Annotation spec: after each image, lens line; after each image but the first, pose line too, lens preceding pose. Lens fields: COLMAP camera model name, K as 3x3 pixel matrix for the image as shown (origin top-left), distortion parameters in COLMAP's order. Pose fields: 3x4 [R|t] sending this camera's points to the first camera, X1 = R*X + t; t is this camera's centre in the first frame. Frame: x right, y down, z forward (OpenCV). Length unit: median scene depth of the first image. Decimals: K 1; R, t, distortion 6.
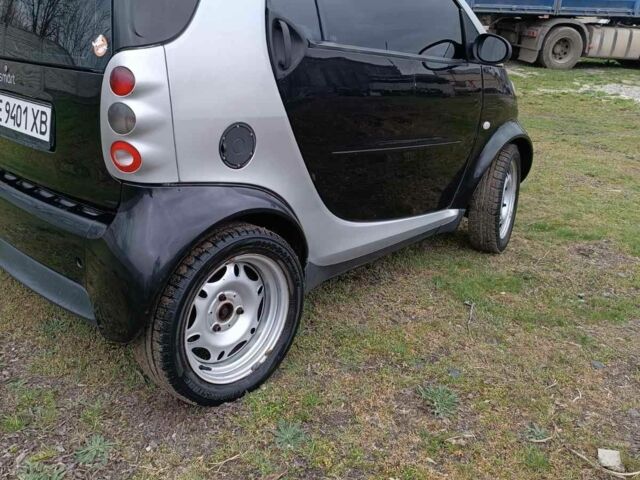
lens RADIAL K [[605.3, 0, 318.3], [0, 605.3, 228.3], [0, 0, 1]] dist [0.133470, -0.262229]
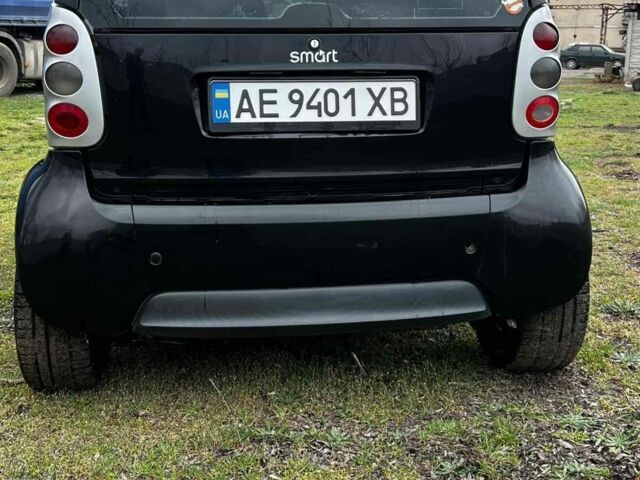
lens RADIAL K [[878.7, 0, 326.6], [0, 878.7, 230.4], [0, 0, 1]] dist [0.213992, -0.697672]
pose [[0.637336, -0.190290, 0.746721, -1.426343], [0.277270, 0.960757, 0.008180, -0.034870], [-0.718974, 0.201830, 0.665087, 0.282203]]
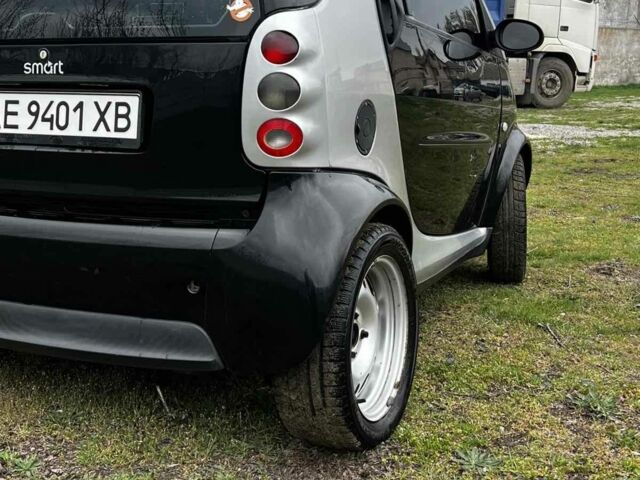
lens RADIAL K [[878.7, 0, 326.6], [0, 878.7, 230.4], [0, 0, 1]] dist [0.213992, -0.697672]
pose [[0.944824, -0.094088, 0.313775, -0.554996], [0.139581, 0.982190, -0.125781, 0.146694], [-0.296352, 0.162638, 0.941129, -0.118782]]
